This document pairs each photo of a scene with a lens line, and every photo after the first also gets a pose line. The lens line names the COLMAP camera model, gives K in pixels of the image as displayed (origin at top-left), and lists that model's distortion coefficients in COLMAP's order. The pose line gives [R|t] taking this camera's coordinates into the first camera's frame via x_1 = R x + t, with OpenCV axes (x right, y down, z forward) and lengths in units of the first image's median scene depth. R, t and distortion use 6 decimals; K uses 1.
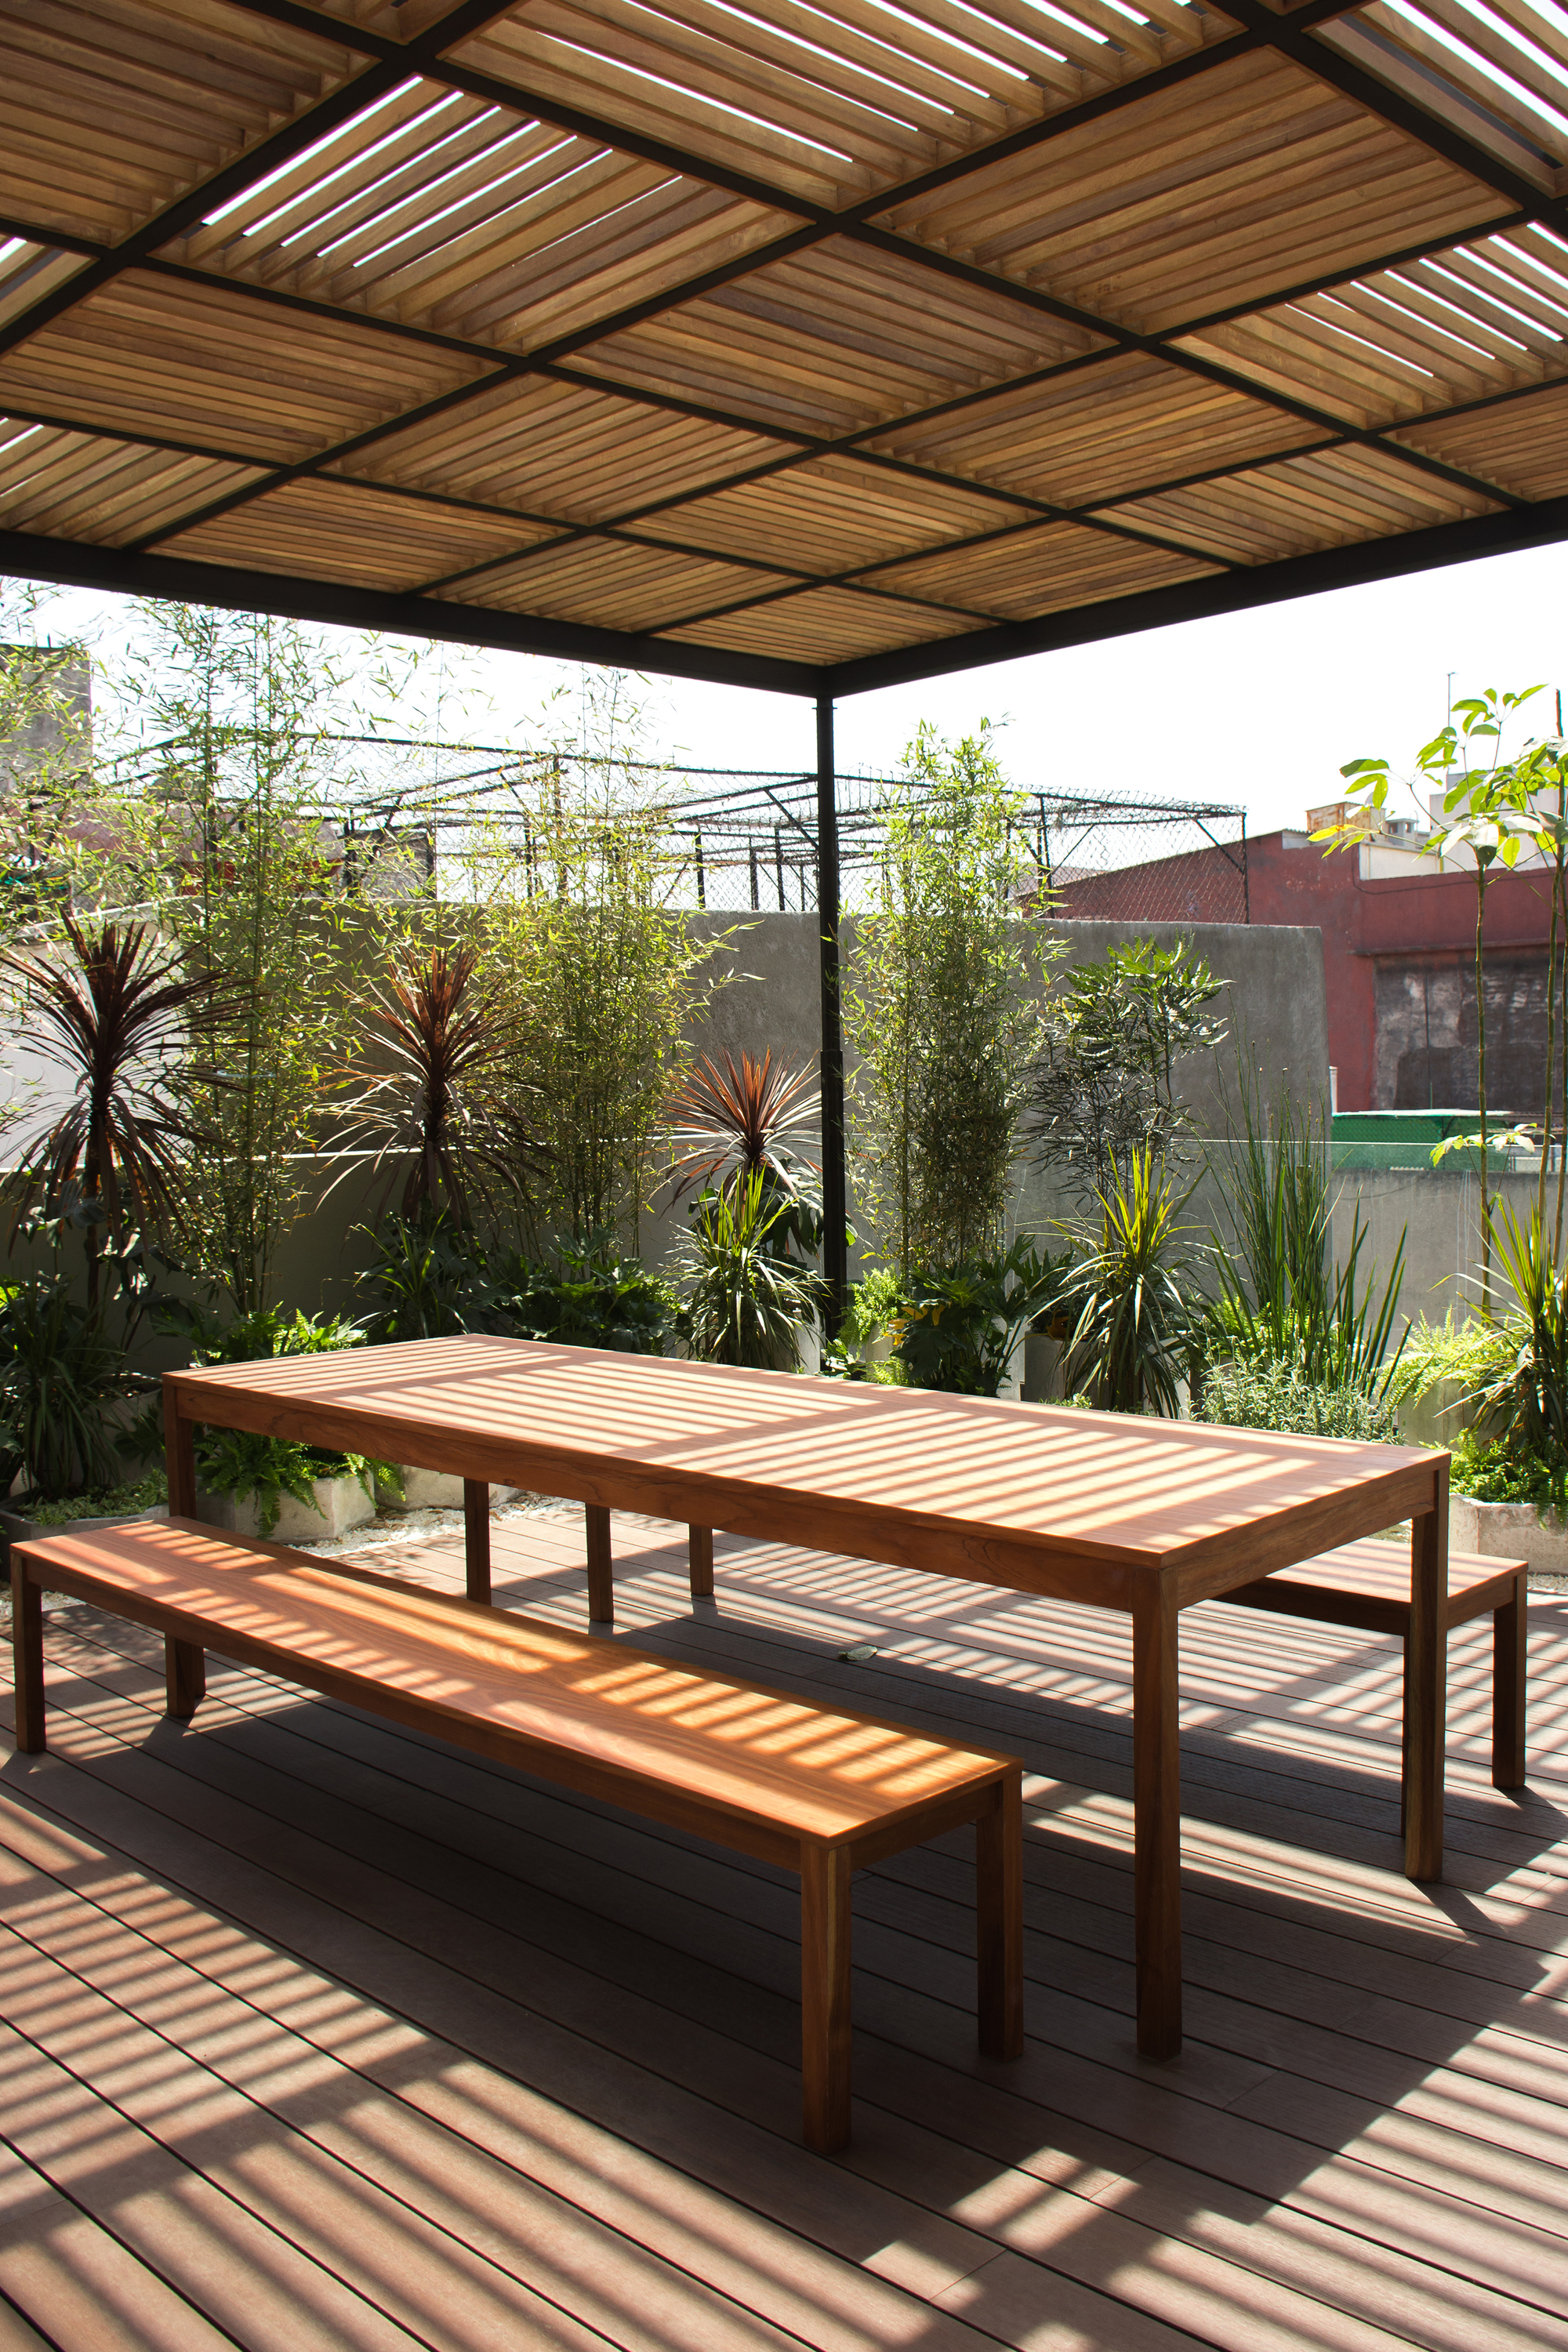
lens RADIAL K [[1951.6, 0, 784.0], [0, 1951.6, 1176.0], [0, 0, 1]] dist [-0.117789, -0.003391]
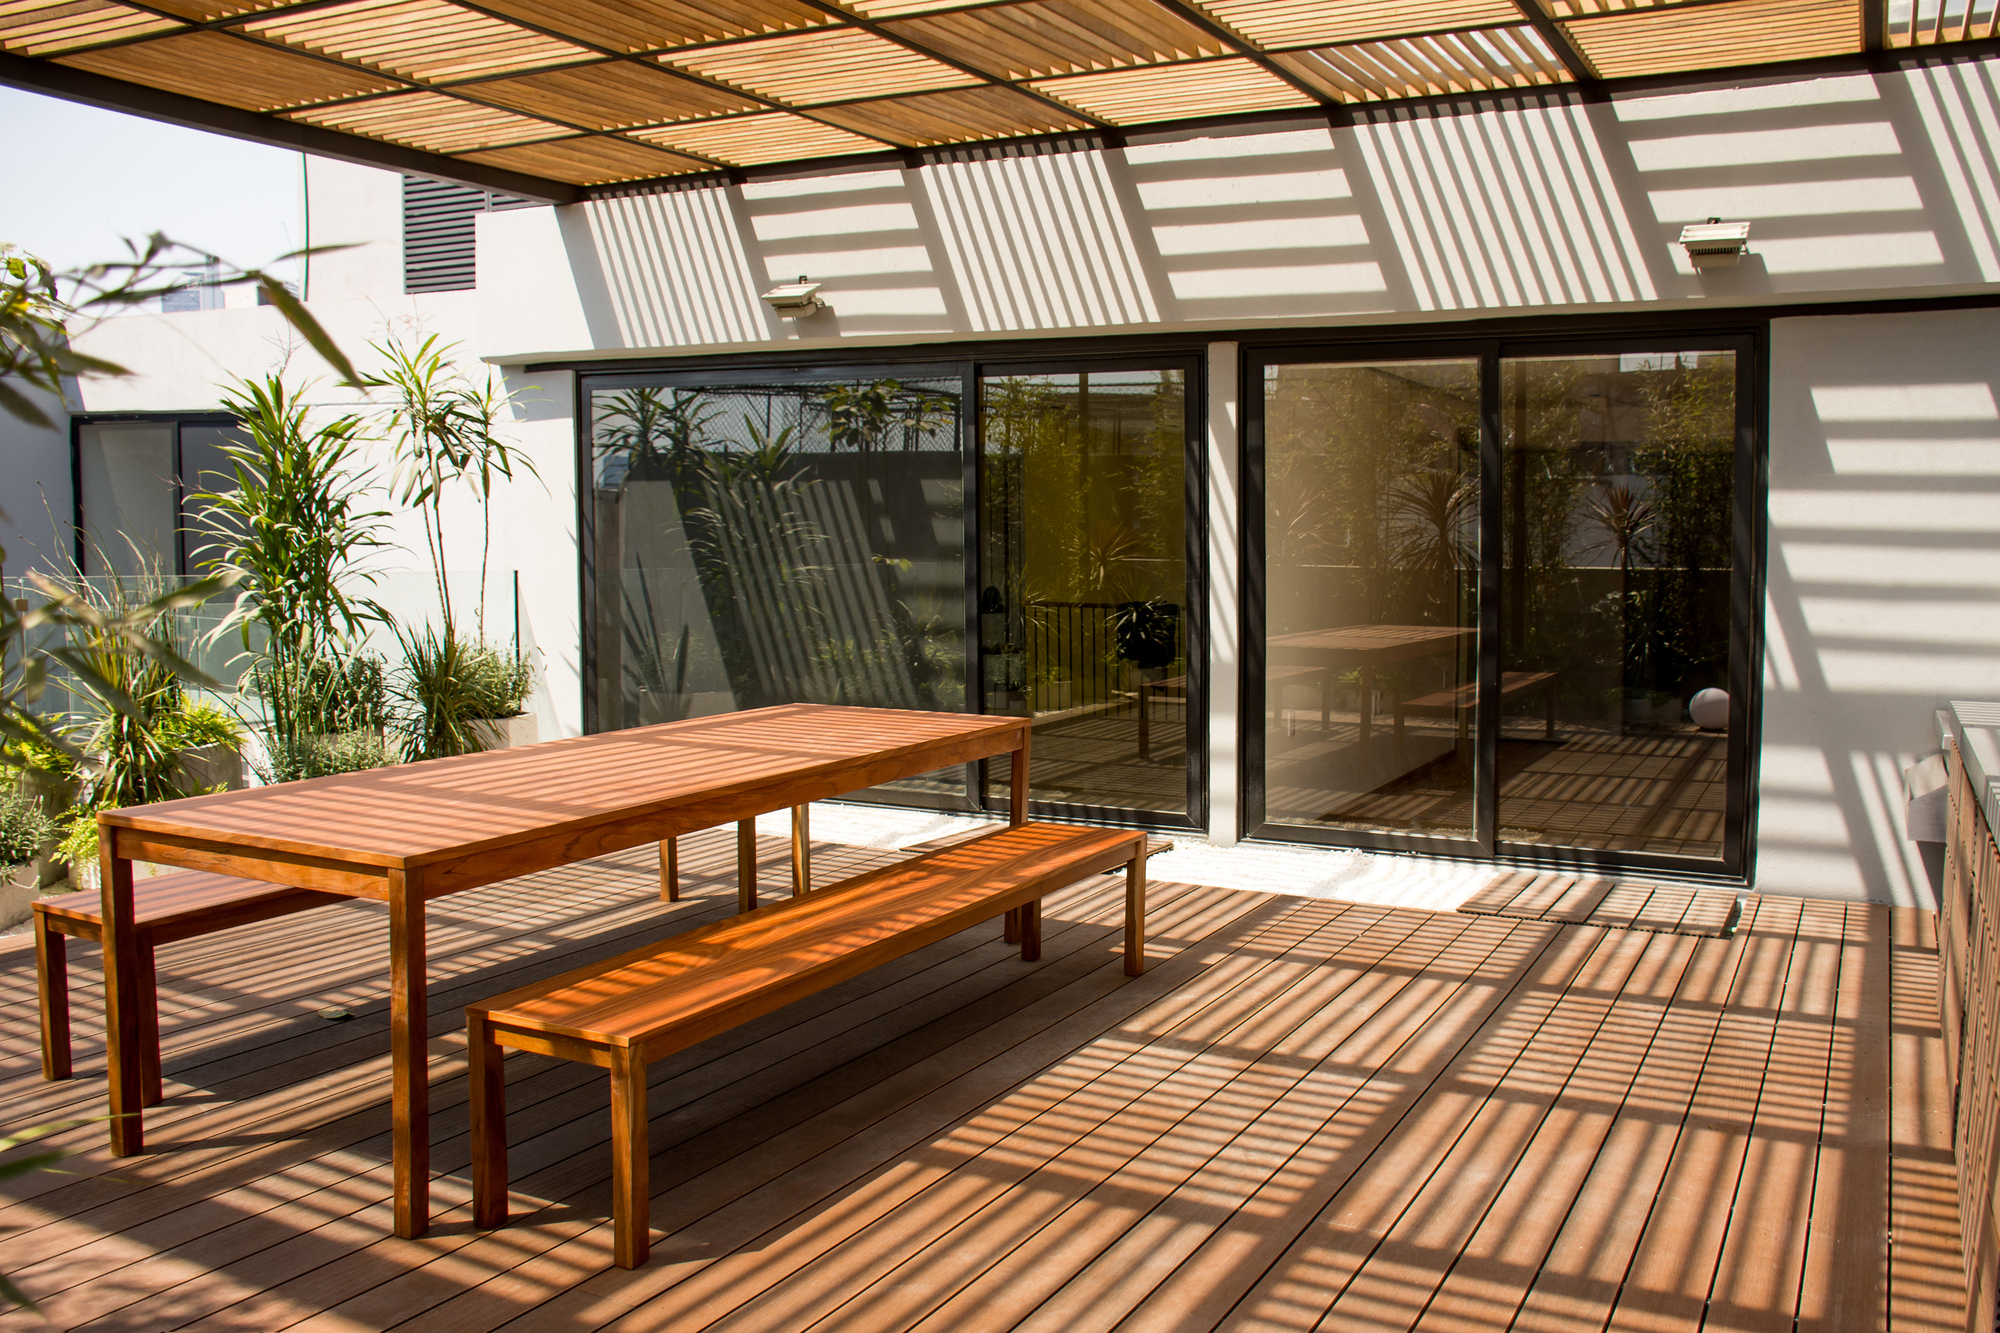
lens RADIAL K [[1659.5, 0, 1000.0], [0, 1659.5, 666.5], [0, 0, 1]] dist [-0.117789, -0.003391]
pose [[-0.274499, -0.062362, 0.959563, -1.530177], [0.034386, 0.996620, 0.074608, -0.023539], [-0.960972, 0.053475, -0.271427, 1.382221]]
